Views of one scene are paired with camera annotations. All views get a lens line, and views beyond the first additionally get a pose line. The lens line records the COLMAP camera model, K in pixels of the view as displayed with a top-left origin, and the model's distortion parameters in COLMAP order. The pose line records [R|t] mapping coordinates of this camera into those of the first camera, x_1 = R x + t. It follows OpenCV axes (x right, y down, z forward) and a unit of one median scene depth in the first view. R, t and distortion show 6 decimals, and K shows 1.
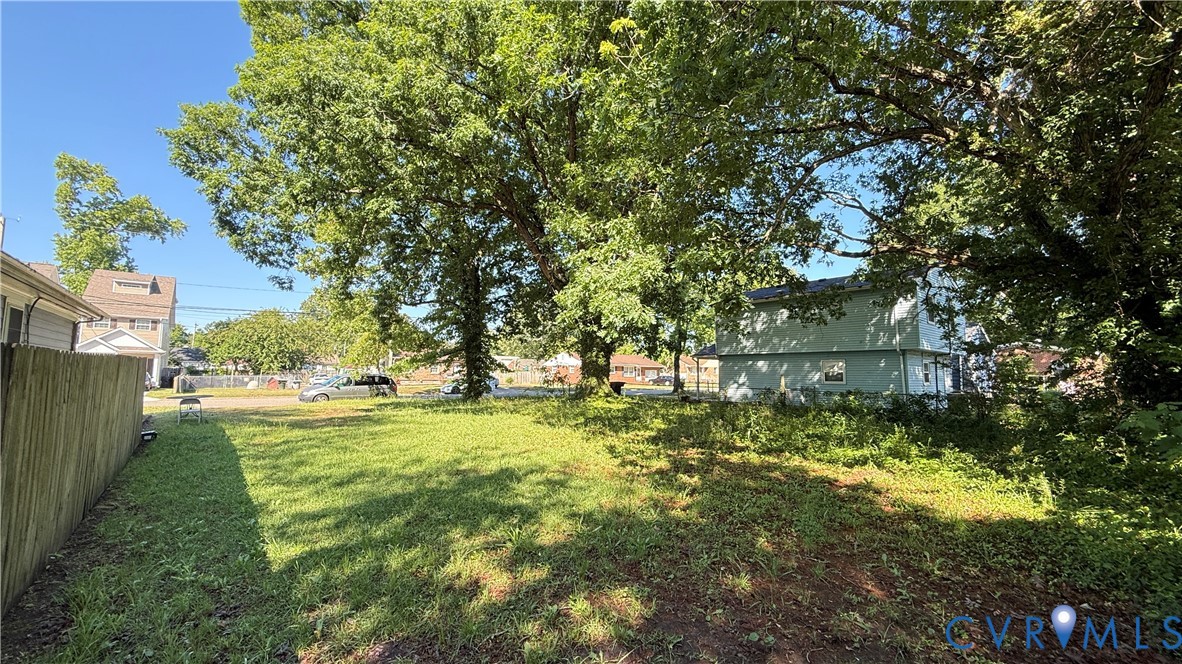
lens RADIAL K [[476.0, 0, 591.0], [0, 476.0, 332.0], [0, 0, 1]] dist [0.000065, 0.000041]
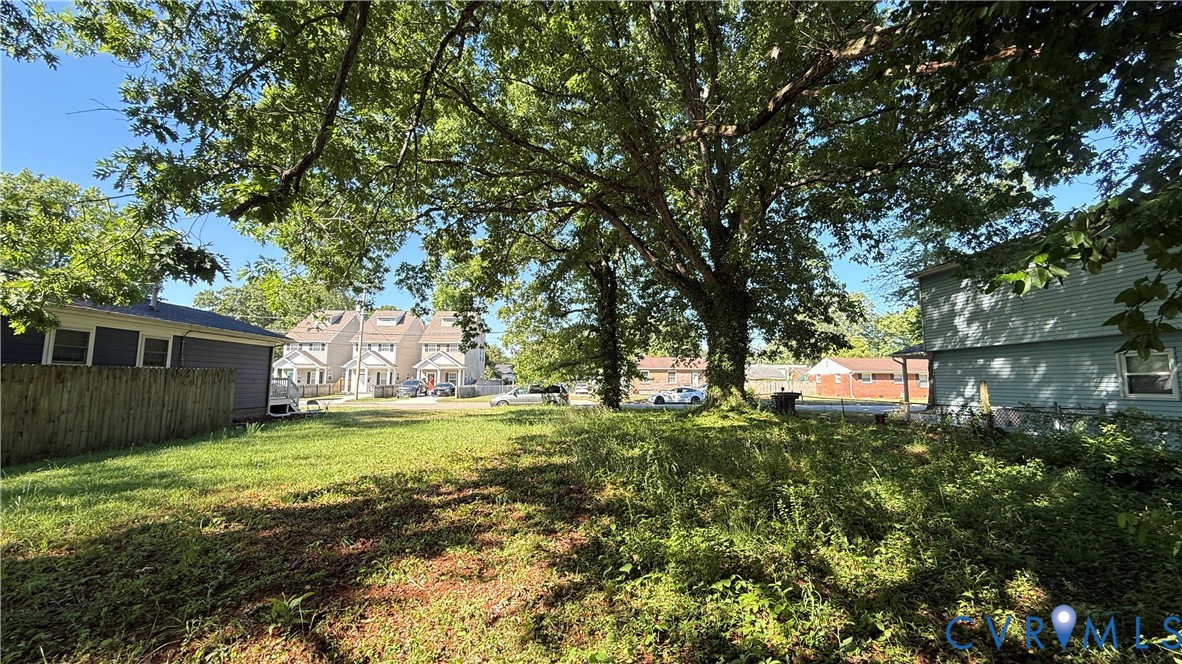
lens RADIAL K [[476.0, 0, 591.0], [0, 476.0, 332.0], [0, 0, 1]] dist [0.000065, 0.000041]
pose [[0.784870, -0.067982, -0.615920, 0.325528], [0.054382, 0.997685, -0.040820, 0.024506], [0.617270, -0.001456, 0.786750, 0.233642]]
